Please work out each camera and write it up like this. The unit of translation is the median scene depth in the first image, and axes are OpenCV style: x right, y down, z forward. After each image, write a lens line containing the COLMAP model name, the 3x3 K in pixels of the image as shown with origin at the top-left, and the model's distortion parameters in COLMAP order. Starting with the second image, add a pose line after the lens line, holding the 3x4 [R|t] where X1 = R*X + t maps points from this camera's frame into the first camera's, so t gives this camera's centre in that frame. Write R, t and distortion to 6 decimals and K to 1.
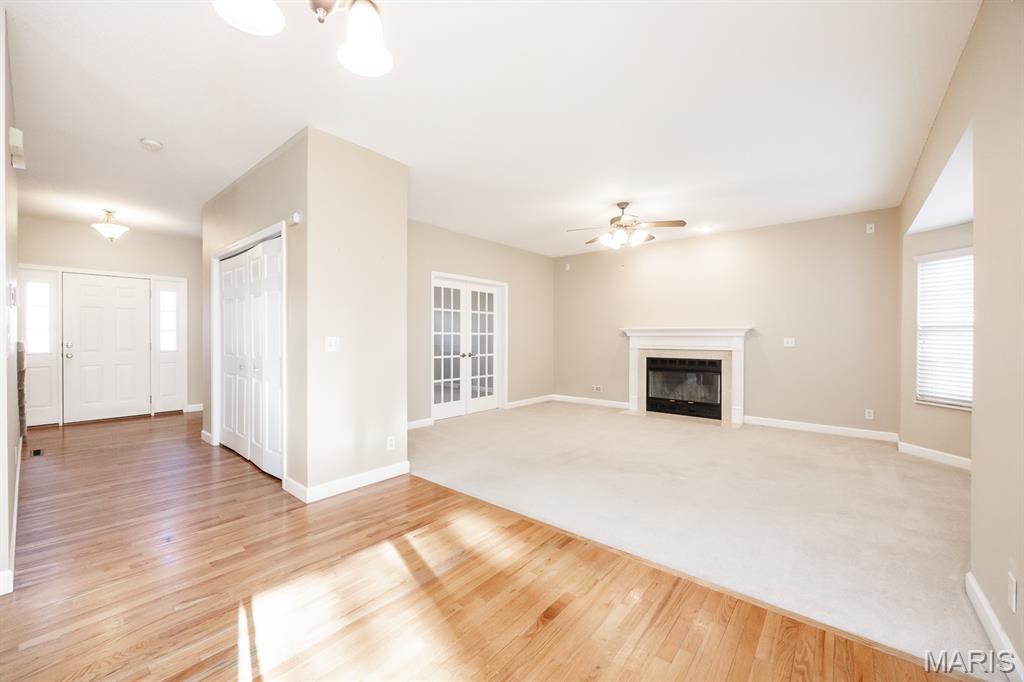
lens RADIAL K [[400.3, 0, 503.4], [0, 400.3, 338.3], [0, 0, 1]] dist [-0.006613, 0.000170]
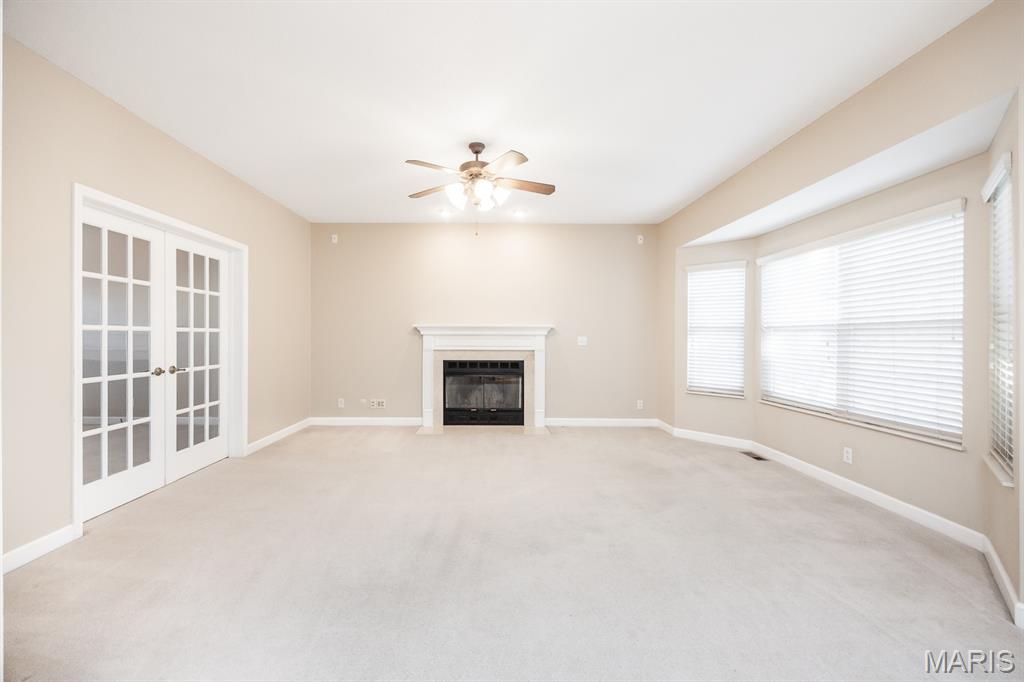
lens RADIAL K [[400.3, 0, 502.4], [0, 400.3, 336.8], [0, 0, 1]] dist [-0.006613, 0.000170]
pose [[0.769599, -0.001475, 0.638526, -0.085725], [0.000975, 0.999999, 0.001134, -0.001868], [-0.638527, -0.000251, 0.769599, 0.324604]]
